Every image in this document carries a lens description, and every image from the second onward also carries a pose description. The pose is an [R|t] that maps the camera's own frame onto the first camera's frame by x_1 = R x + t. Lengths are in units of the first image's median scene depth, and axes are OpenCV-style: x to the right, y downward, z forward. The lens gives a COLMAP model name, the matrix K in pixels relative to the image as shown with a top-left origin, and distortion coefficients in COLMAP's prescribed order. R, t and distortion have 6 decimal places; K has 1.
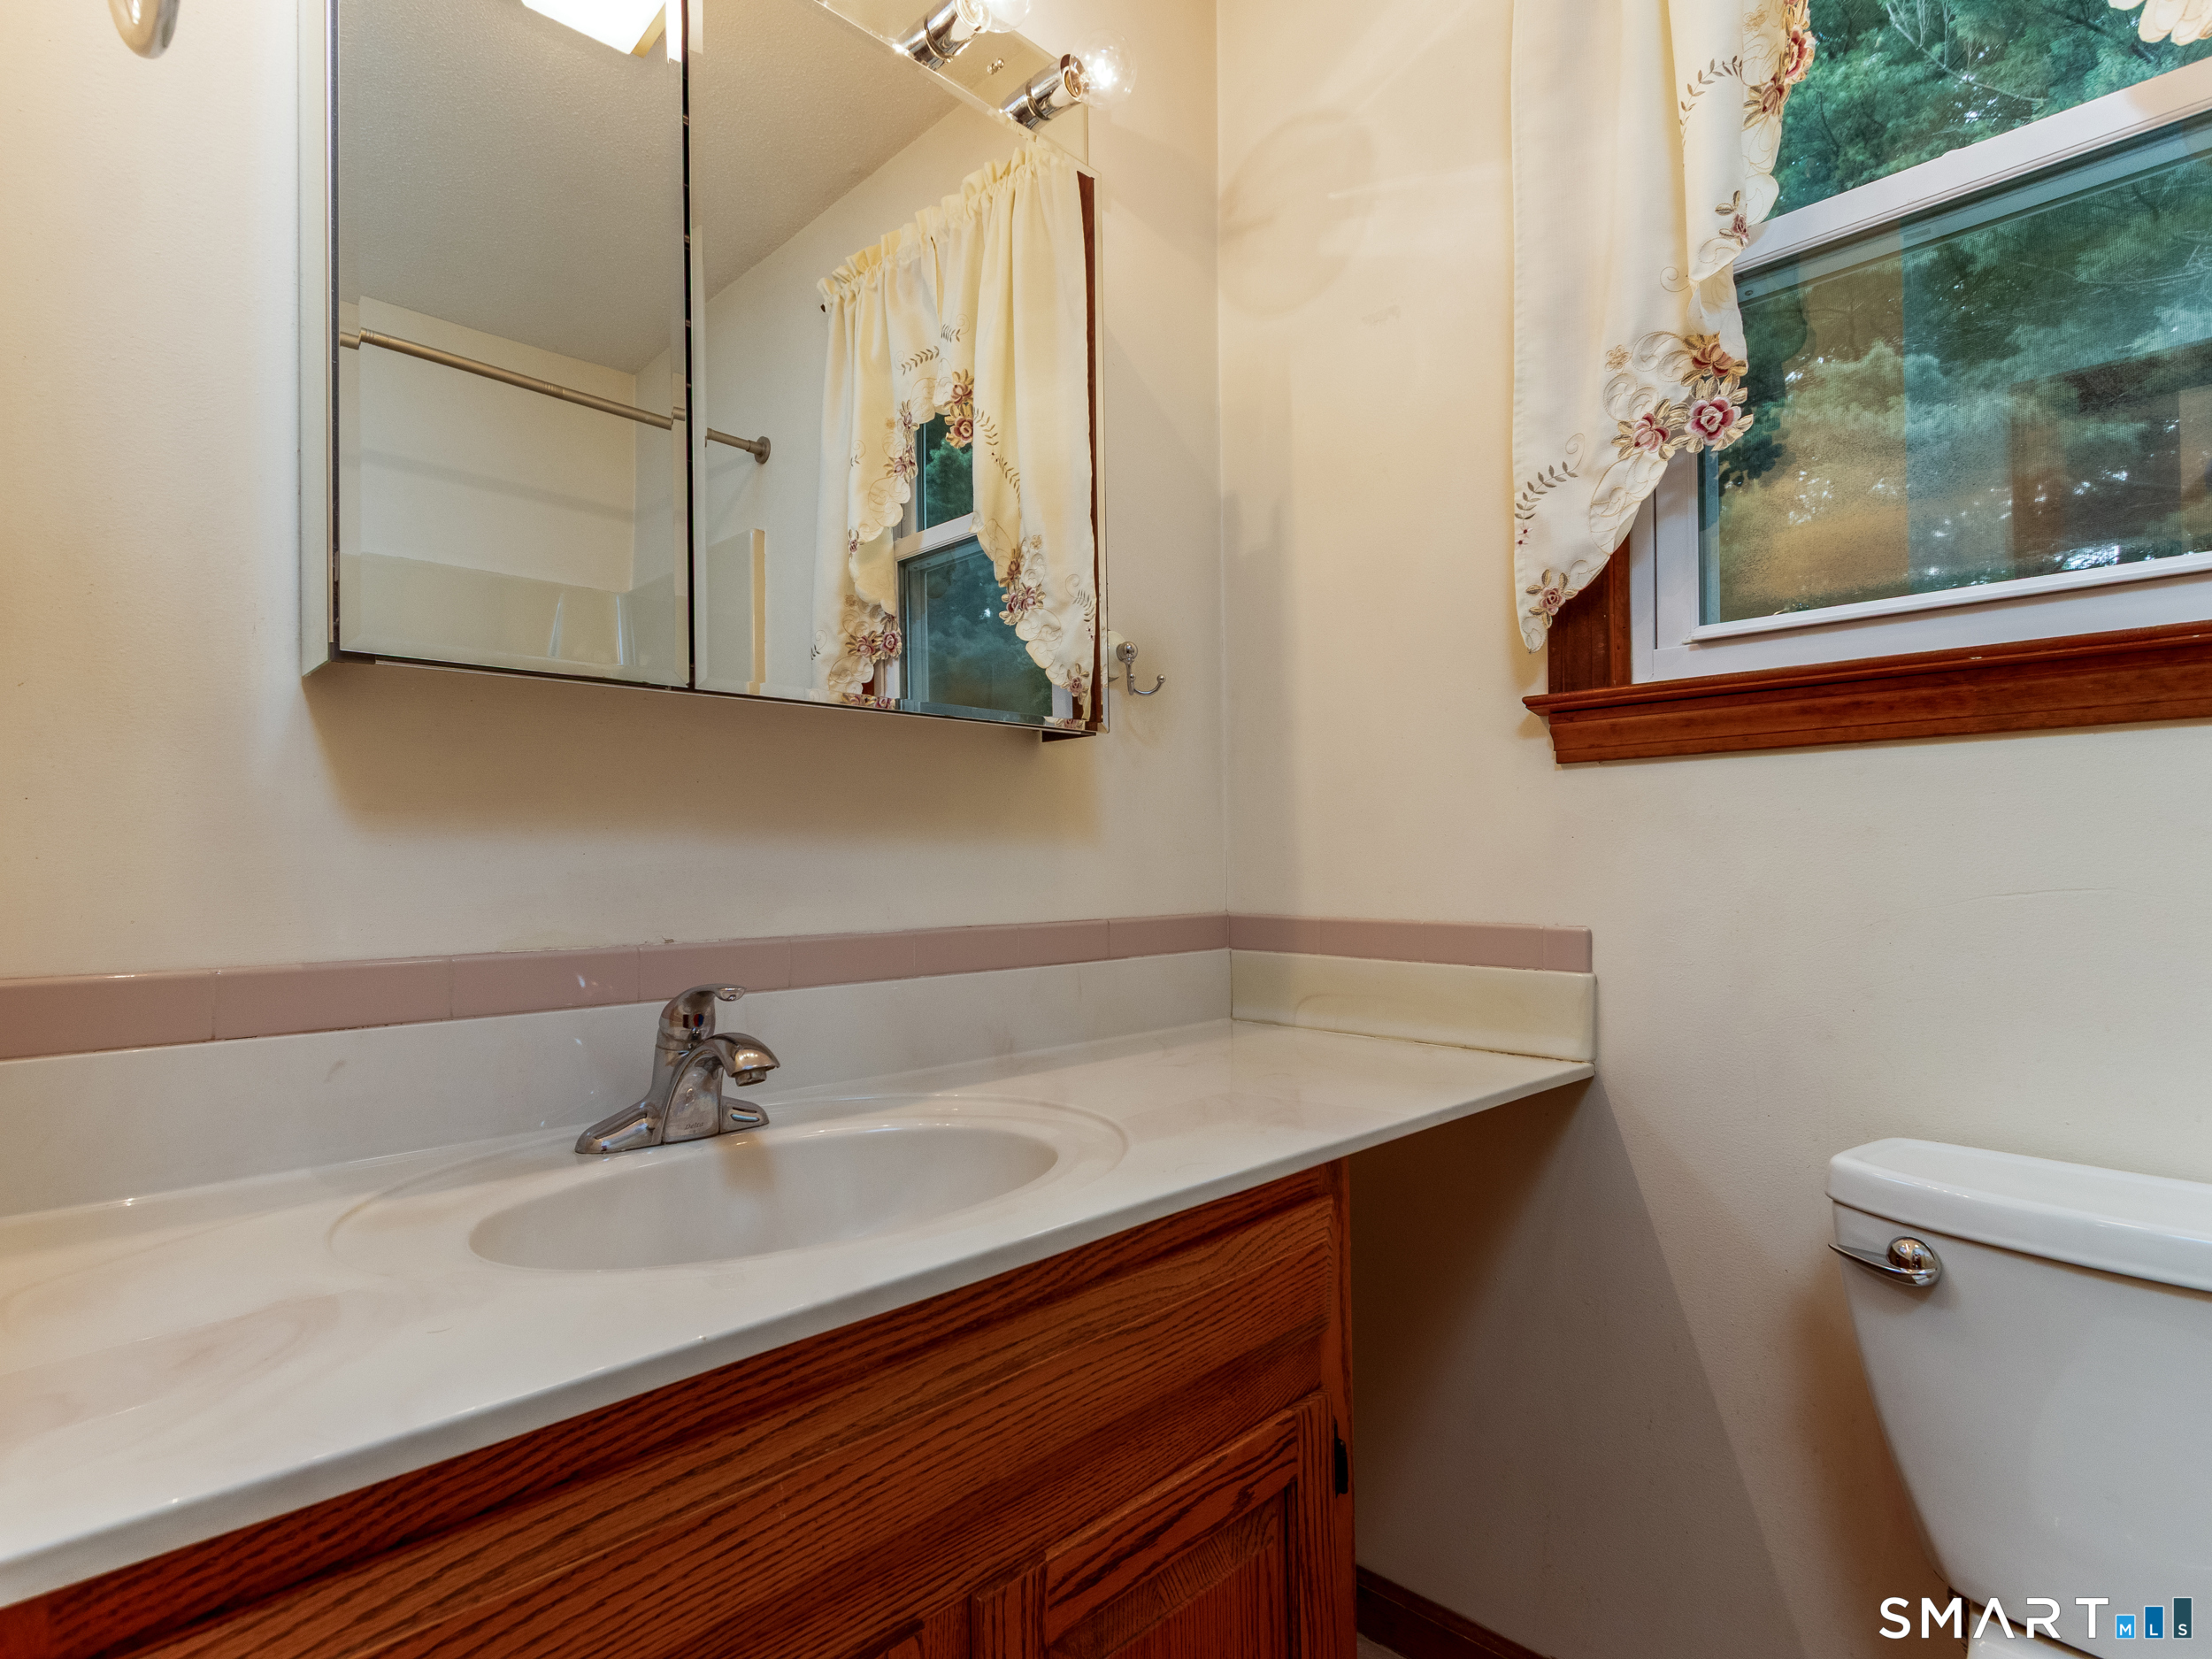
lens RADIAL K [[1131.5, 0, 1095.5], [0, 1131.5, 848.9], [0, 0, 1]] dist [0.008491, -0.005301]
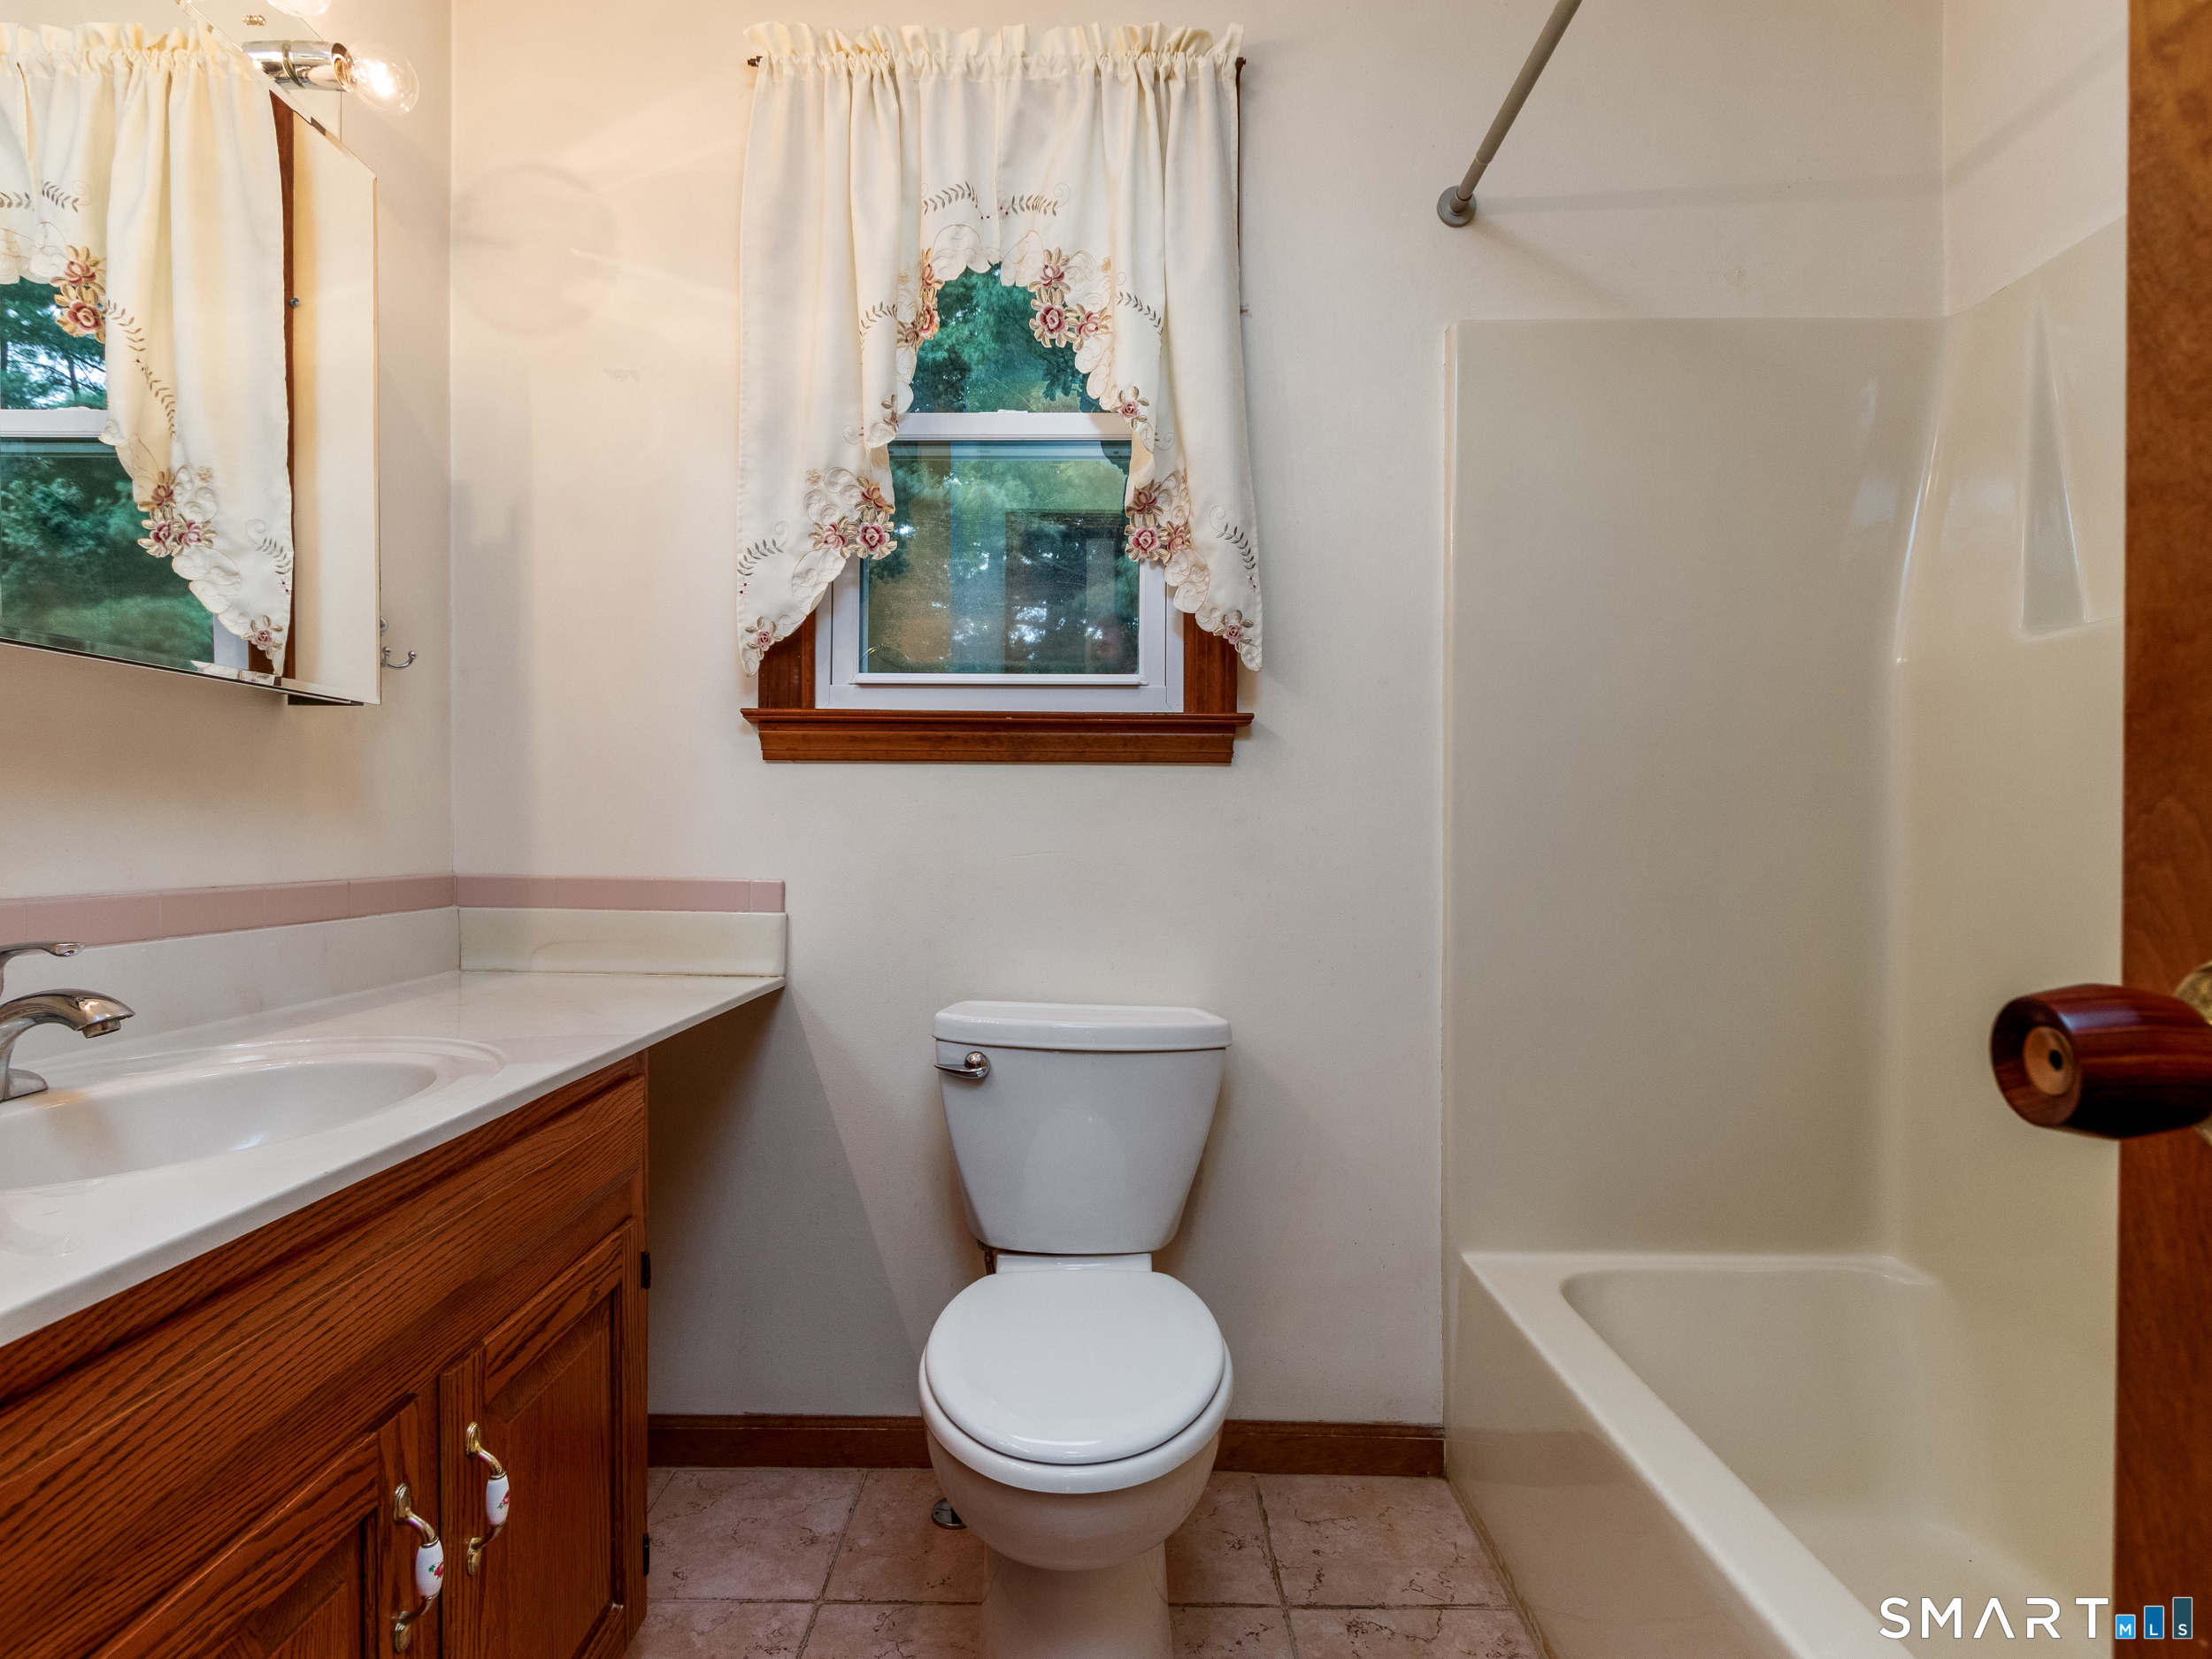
lens RADIAL K [[1131.5, 0, 1095.5], [0, 1131.5, 848.9], [0, 0, 1]] dist [0.008491, -0.005301]
pose [[0.708423, 0.007004, 0.705754, -0.299651], [-0.026090, 0.999527, 0.016269, -0.000963], [-0.705306, -0.029938, 0.708270, -0.276398]]
